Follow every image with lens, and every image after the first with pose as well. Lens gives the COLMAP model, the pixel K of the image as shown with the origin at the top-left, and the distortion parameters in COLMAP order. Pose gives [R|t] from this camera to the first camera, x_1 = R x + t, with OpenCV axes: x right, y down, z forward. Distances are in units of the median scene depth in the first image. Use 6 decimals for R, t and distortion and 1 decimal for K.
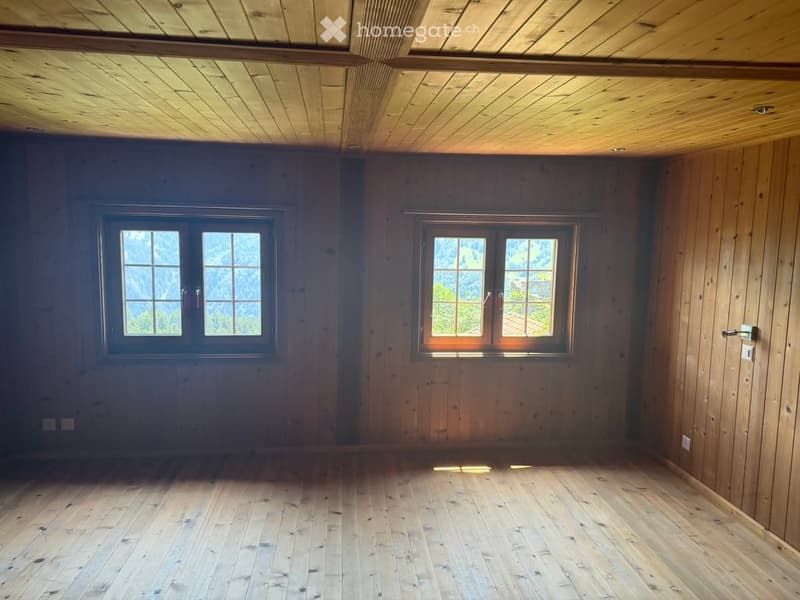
lens RADIAL K [[571.7, 0, 396.3], [0, 571.7, 296.6], [0, 0, 1]] dist [0.037500, -0.046269]
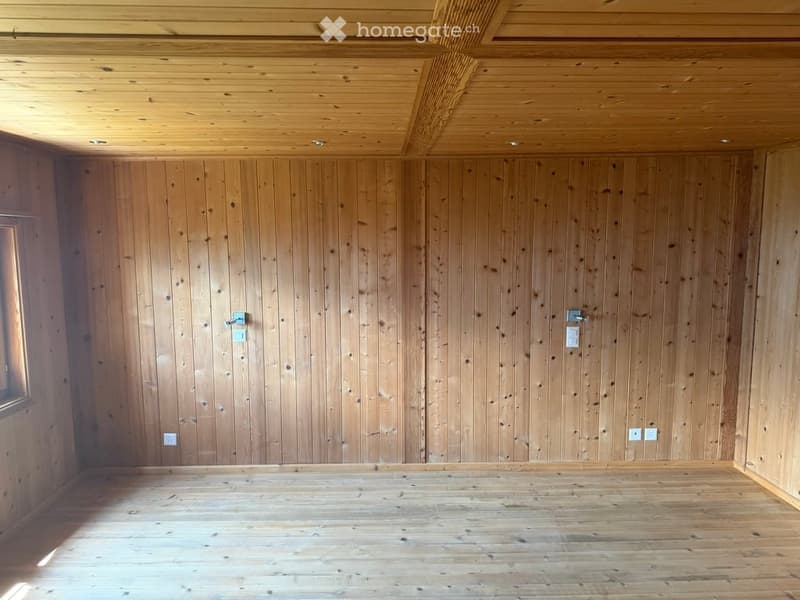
lens RADIAL K [[571.7, 0, 397.3], [0, 571.7, 303.7], [0, 0, 1]] dist [0.037500, -0.046269]
pose [[0.067100, -0.129659, 0.989286, -0.508252], [0.121265, 0.985230, 0.120902, -0.068067], [-0.990350, 0.111853, 0.081832, 0.531620]]
